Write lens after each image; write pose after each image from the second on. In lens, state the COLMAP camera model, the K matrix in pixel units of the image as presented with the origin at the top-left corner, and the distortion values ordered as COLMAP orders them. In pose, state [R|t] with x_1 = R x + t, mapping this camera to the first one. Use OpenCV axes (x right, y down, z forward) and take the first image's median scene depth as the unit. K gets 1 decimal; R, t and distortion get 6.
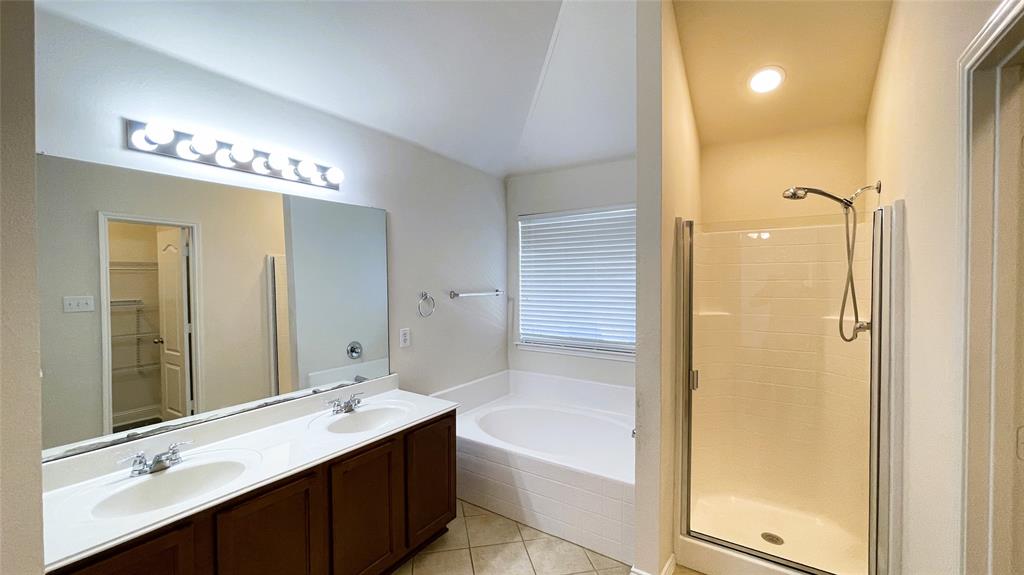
lens RADIAL K [[411.7, 0, 507.7], [0, 411.7, 286.7], [0, 0, 1]] dist [-0.001739, -0.000138]
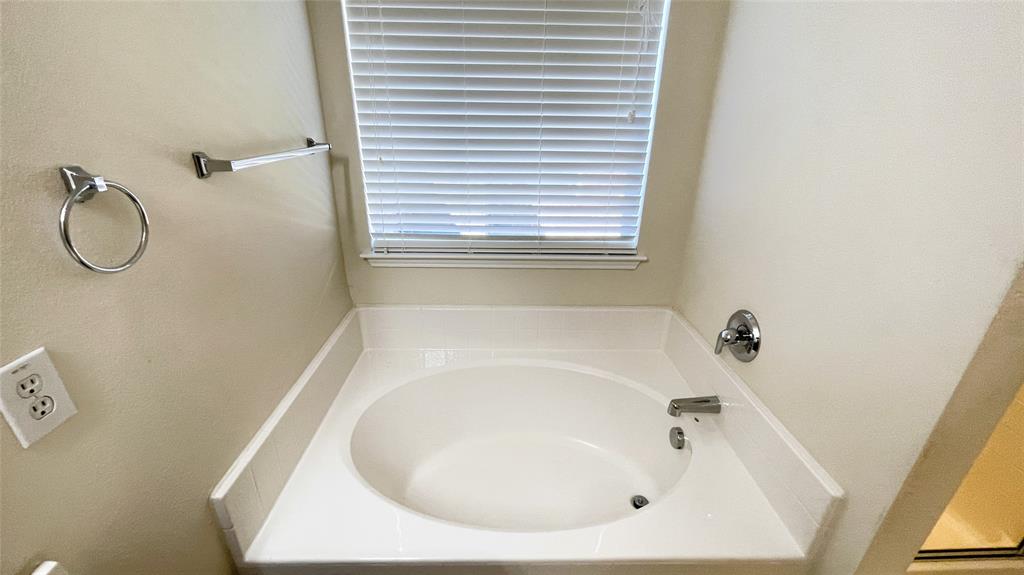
lens RADIAL K [[411.7, 0, 508.8], [0, 411.7, 289.5], [0, 0, 1]] dist [-0.001739, -0.000138]
pose [[0.814841, -0.205519, 0.542029, -0.132793], [-0.016084, 0.926666, 0.375541, -0.011567], [-0.579461, -0.314724, 0.751780, 0.625345]]
